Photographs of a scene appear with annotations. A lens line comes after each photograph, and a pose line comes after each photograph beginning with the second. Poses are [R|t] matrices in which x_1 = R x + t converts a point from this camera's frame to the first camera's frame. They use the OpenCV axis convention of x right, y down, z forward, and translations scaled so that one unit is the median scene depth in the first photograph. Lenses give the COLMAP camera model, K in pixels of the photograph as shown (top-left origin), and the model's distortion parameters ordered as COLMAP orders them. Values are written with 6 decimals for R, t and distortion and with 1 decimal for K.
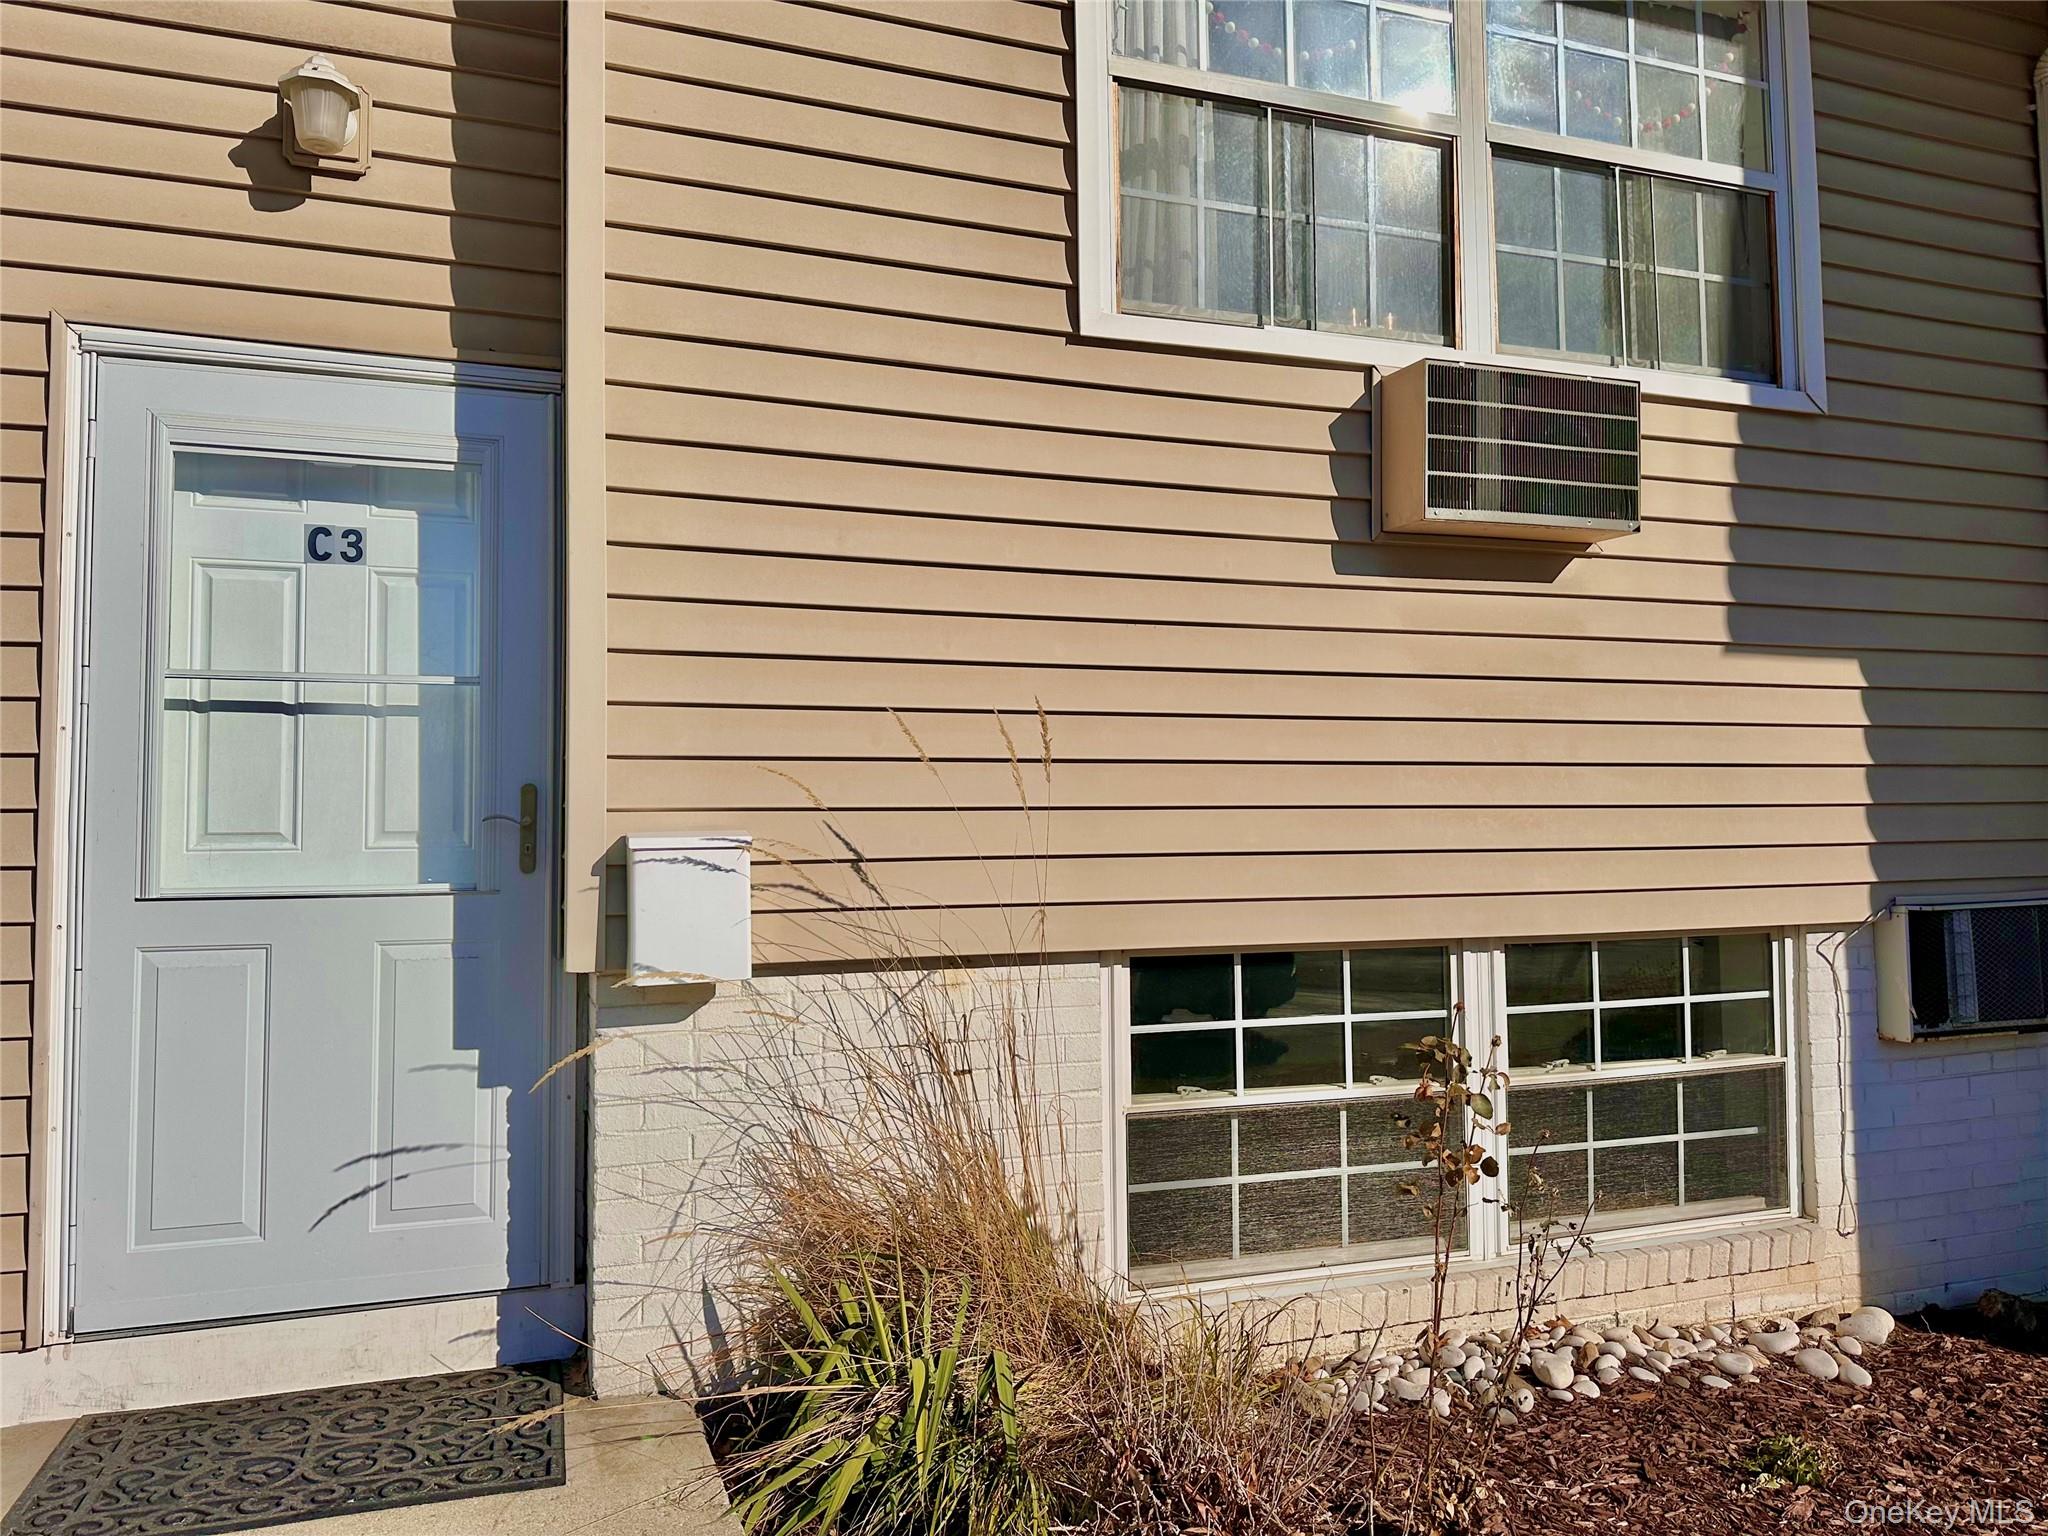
lens RADIAL K [[1416.2, 0, 1024.0], [0, 1416.2, 768.0], [0, 0, 1]] dist [0.067470, -0.096931]
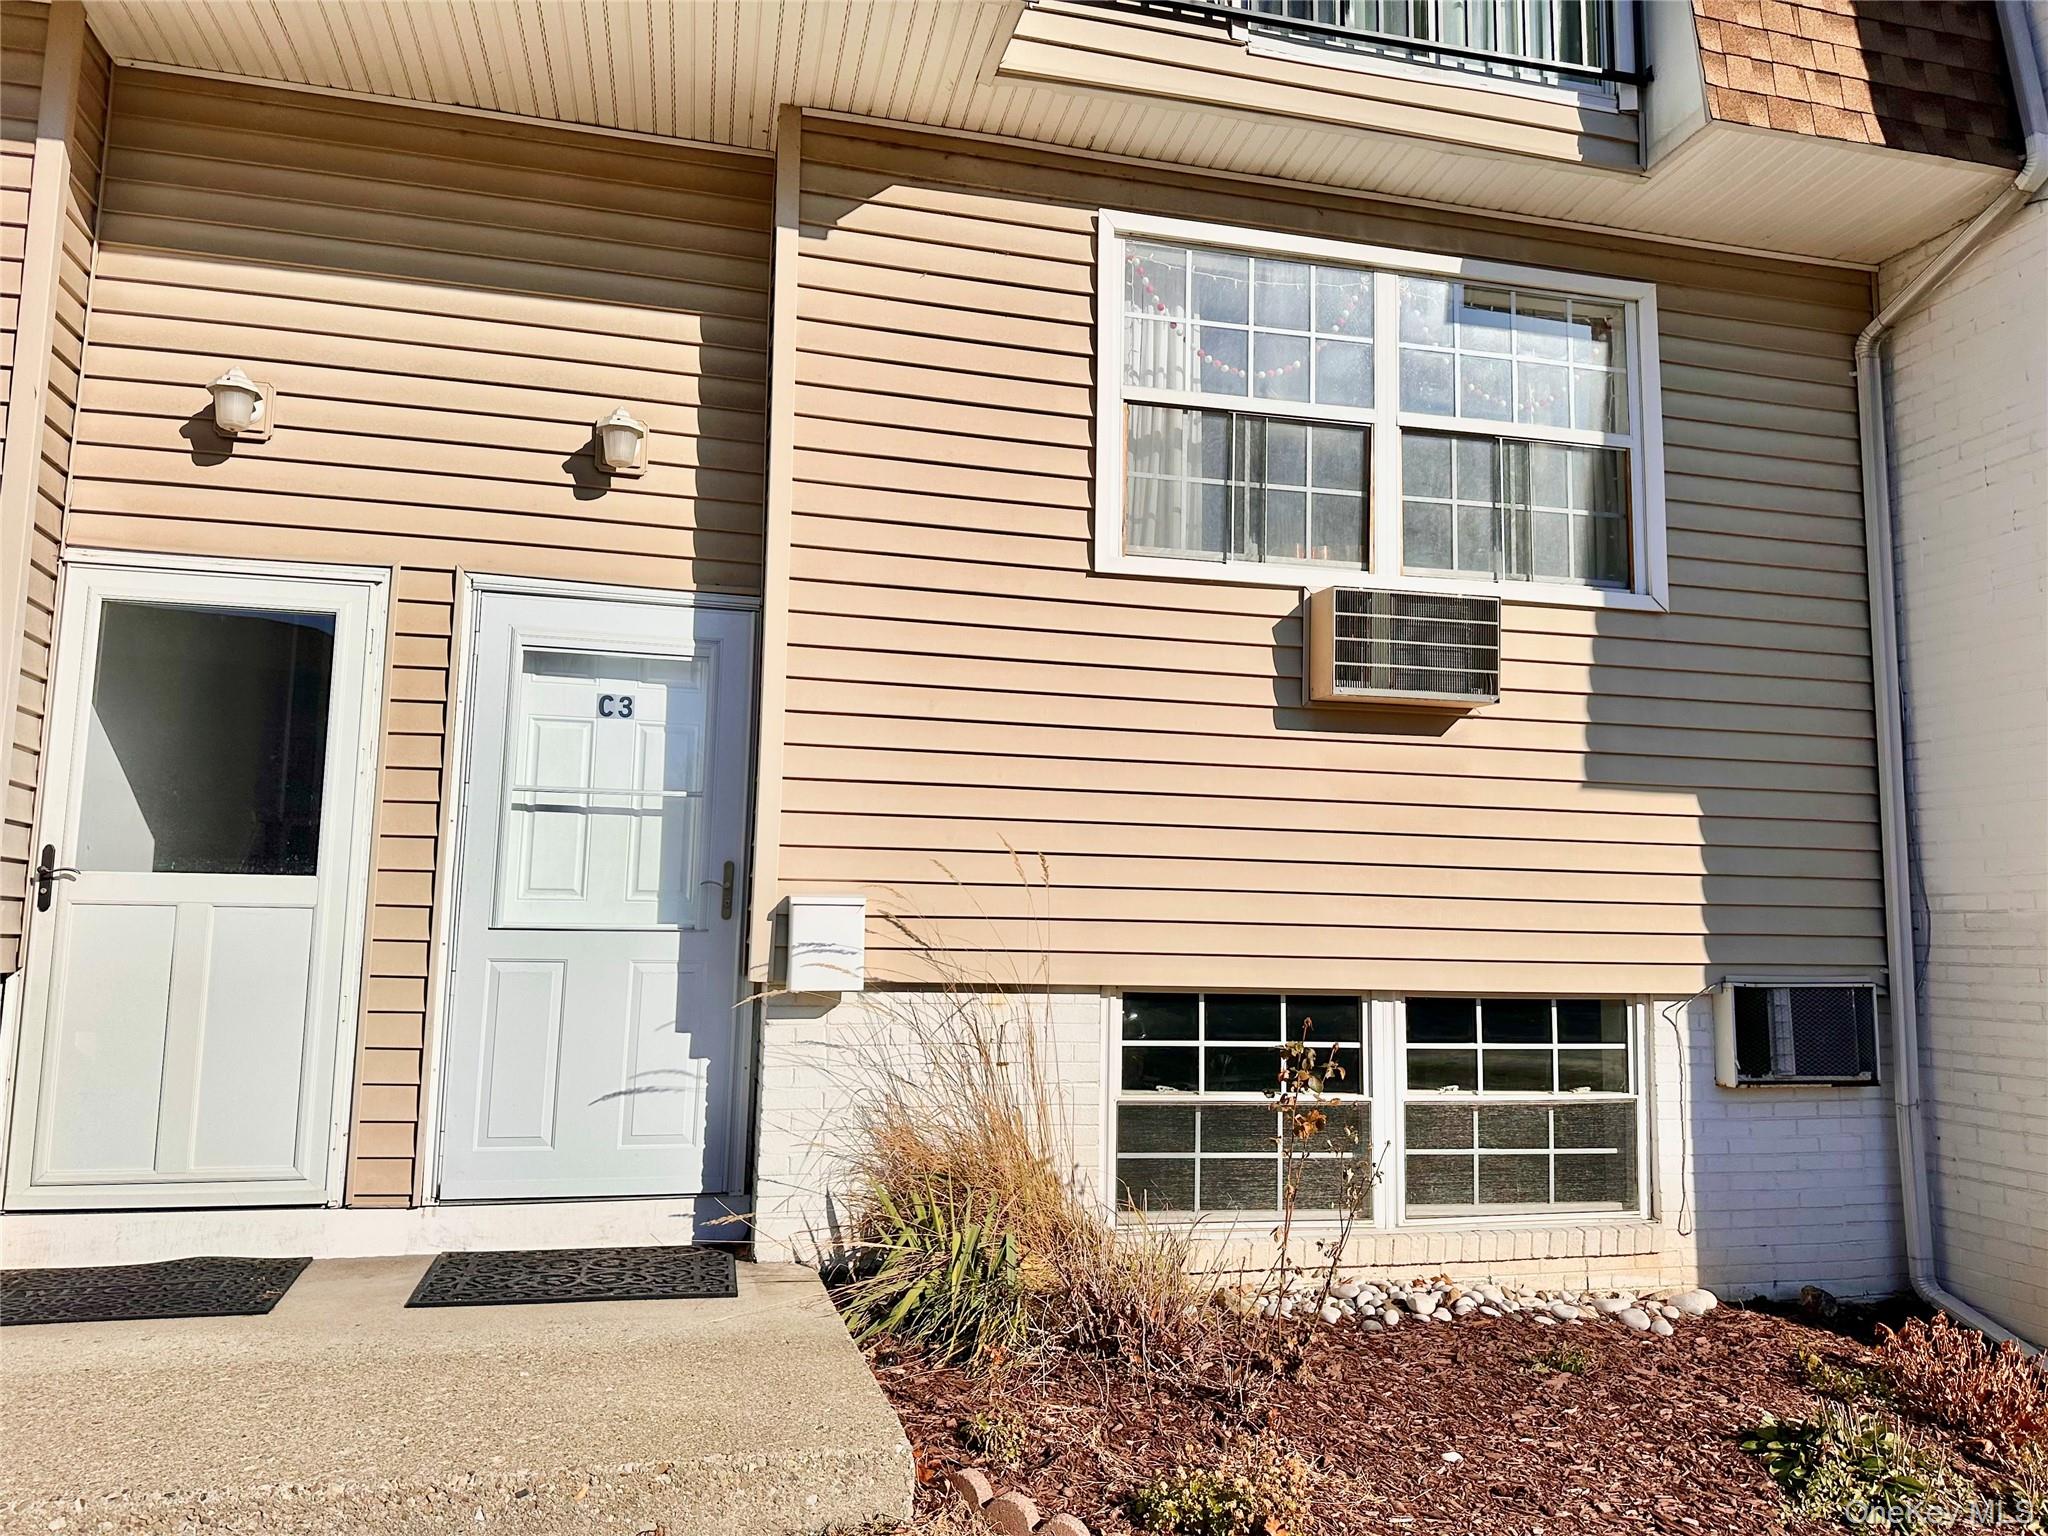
lens RADIAL K [[1421.2, 0, 1017.4], [0, 1421.2, 755.4], [0, 0, 1]] dist [0.119389, -0.199414]
pose [[0.993812, 0.017623, -0.109671, 0.120152], [-0.025319, 0.997283, -0.069184, -0.004124], [0.108154, 0.071532, 0.991557, -0.464854]]
